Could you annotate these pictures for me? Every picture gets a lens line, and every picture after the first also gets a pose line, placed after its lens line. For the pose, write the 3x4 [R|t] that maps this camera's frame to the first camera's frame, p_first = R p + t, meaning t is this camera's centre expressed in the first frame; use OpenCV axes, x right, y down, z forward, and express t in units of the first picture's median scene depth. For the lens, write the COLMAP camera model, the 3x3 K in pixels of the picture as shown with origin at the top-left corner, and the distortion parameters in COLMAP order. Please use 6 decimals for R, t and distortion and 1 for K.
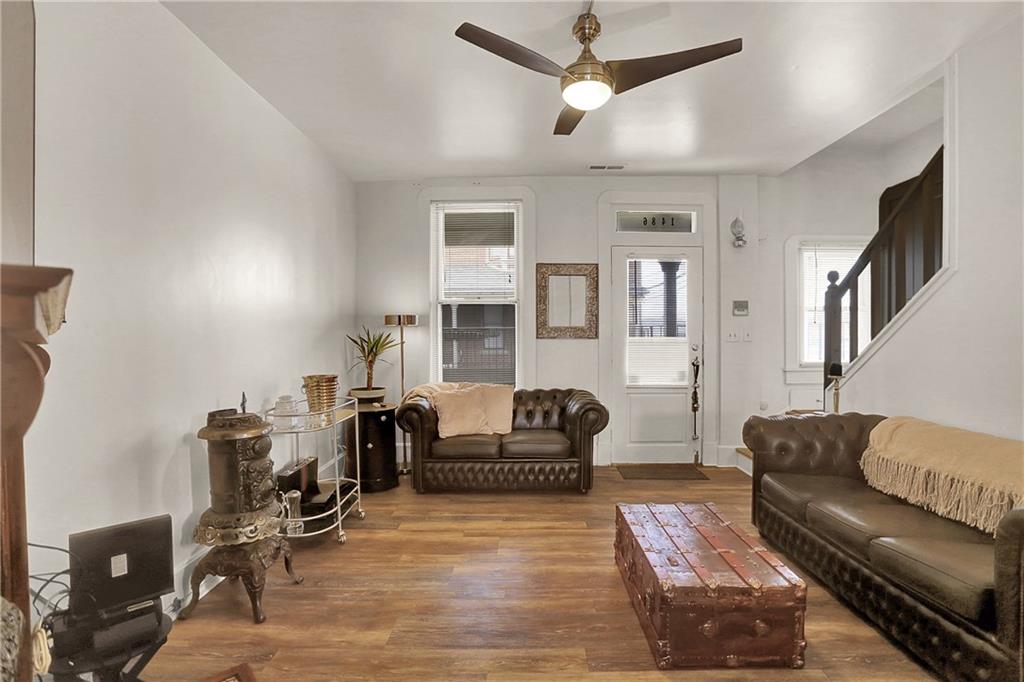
lens RADIAL K [[513.6, 0, 515.7], [0, 513.6, 333.3], [0, 0, 1]] dist [-0.066650, 0.031566]
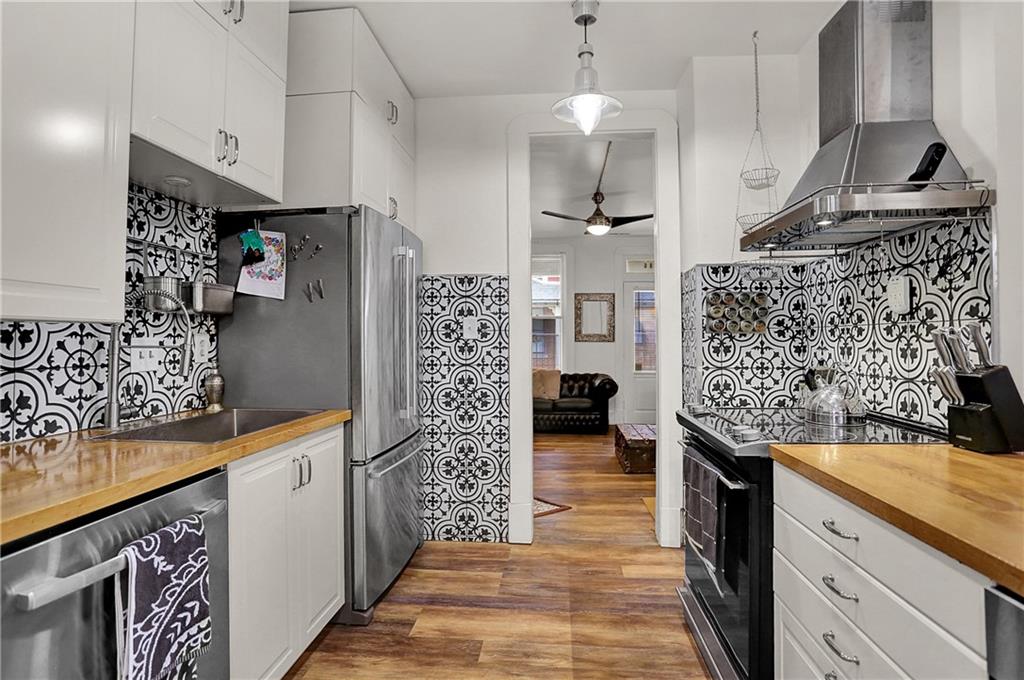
lens RADIAL K [[526.8, 0, 514.0], [0, 526.8, 329.8], [0, 0, 1]] dist [-0.057789, 0.033923]
pose [[0.997503, -0.000270, -0.070618, -0.033898], [-0.000968, 0.999846, -0.017499, 0.002679], [0.070612, 0.017524, 0.997350, -0.680521]]
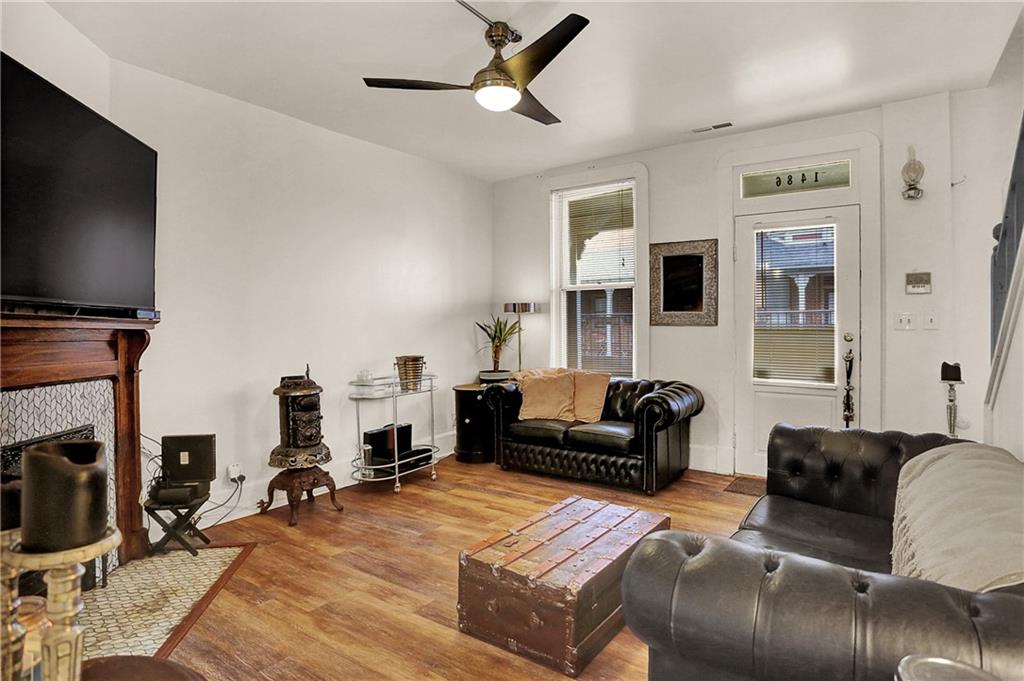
lens RADIAL K [[558.7, 0, 497.7], [0, 558.7, 316.7], [0, 0, 1]] dist [-0.048786, 0.000930]
pose [[0.817629, -0.007507, -0.575697, 0.433098], [0.004139, 0.999966, -0.007161, 0.000426], [0.575731, 0.003473, 0.817632, 0.029726]]
